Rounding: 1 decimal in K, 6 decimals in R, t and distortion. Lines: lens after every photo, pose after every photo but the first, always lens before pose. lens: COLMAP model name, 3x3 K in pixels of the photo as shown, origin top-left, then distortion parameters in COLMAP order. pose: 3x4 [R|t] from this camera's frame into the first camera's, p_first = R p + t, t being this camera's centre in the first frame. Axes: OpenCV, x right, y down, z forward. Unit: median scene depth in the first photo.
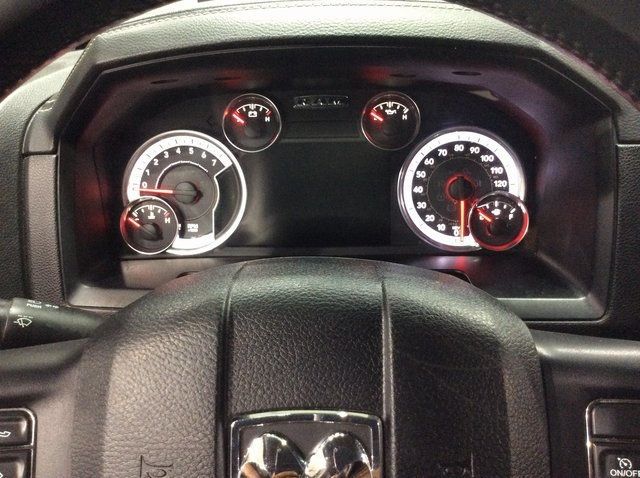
lens RADIAL K [[590.2, 0, 310.2], [0, 590.2, 236.8], [0, 0, 1]] dist [0.097500, -0.245140]
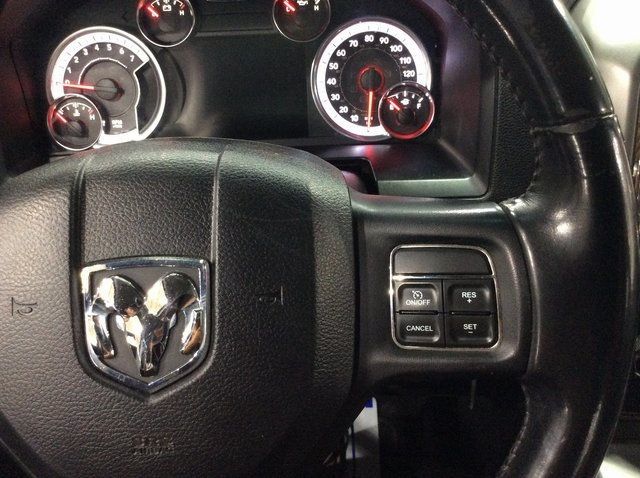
lens RADIAL K [[590.8, 0, 320.0], [0, 590.8, 250.6], [0, 0, 1]] dist [0.111181, -0.299294]
pose [[0.999438, -0.028378, 0.017836, 0.135995], [0.024872, 0.984627, 0.172892, 0.032184], [-0.022468, -0.172352, 0.984779, -0.083770]]
